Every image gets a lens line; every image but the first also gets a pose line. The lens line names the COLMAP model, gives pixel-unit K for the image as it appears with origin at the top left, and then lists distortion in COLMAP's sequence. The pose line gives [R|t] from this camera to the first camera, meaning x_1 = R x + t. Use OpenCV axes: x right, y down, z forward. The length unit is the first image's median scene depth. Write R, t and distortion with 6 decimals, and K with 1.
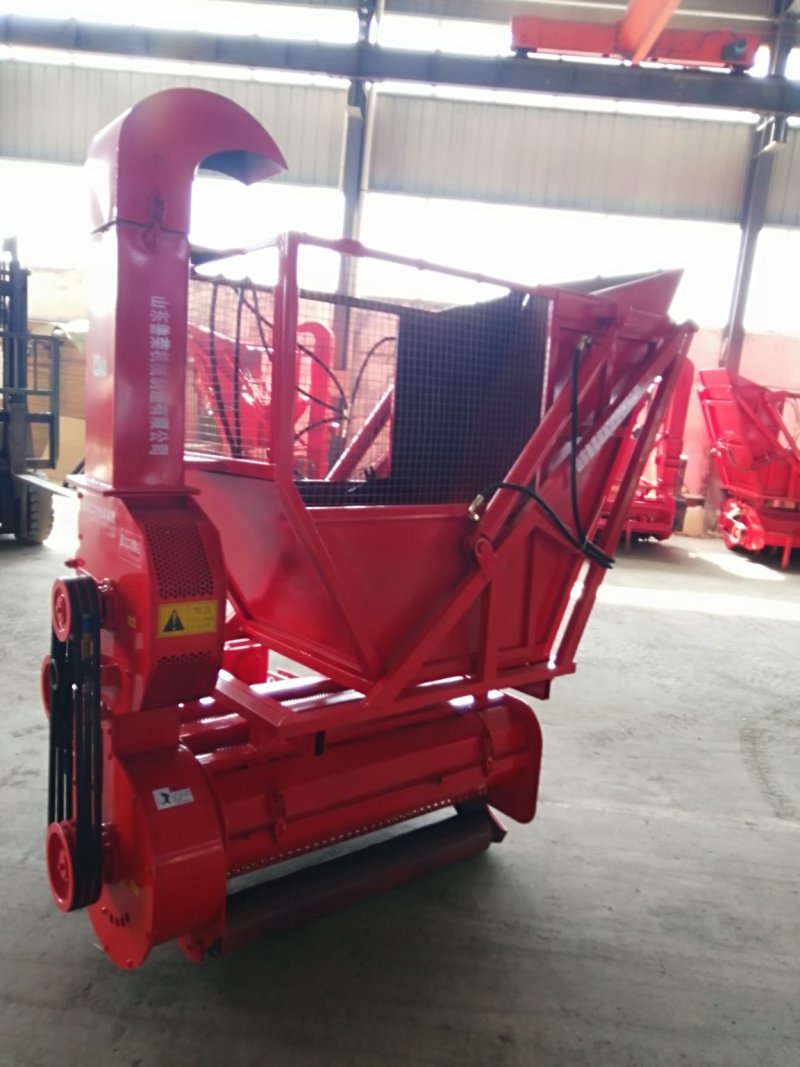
lens RADIAL K [[857.2, 0, 400.0], [0, 857.2, 533.5], [0, 0, 1]] dist [-0.036350, 0.000994]
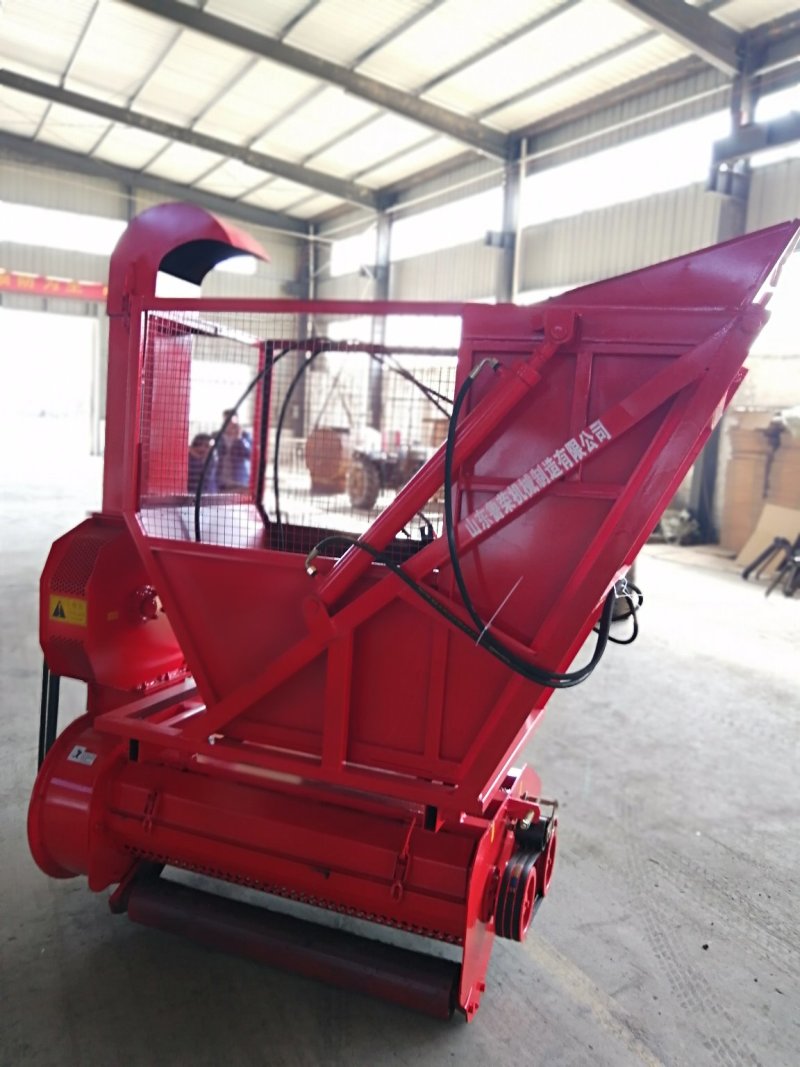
lens RADIAL K [[857.2, 0, 400.0], [0, 857.2, 533.5], [0, 0, 1]] dist [-0.036350, 0.000994]
pose [[0.499931, 0.060468, -0.863952, 1.043835], [-0.161165, 0.986631, -0.024205, -0.060670], [0.850938, 0.151340, 0.502992, 0.722082]]
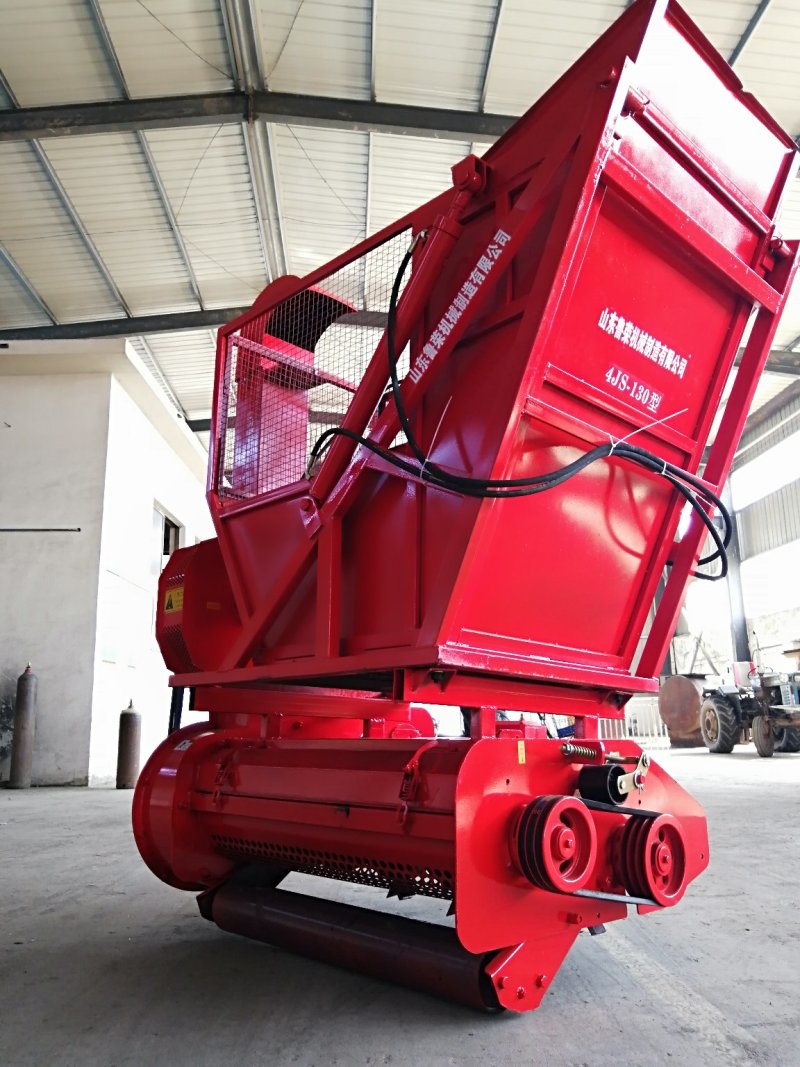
lens RADIAL K [[857.2, 0, 400.0], [0, 857.2, 533.5], [0, 0, 1]] dist [-0.036350, 0.000994]
pose [[0.047252, -0.319533, -0.946396, 1.111481], [-0.142634, 0.935587, -0.323005, 0.377785], [0.988647, 0.150250, -0.001368, 1.282879]]
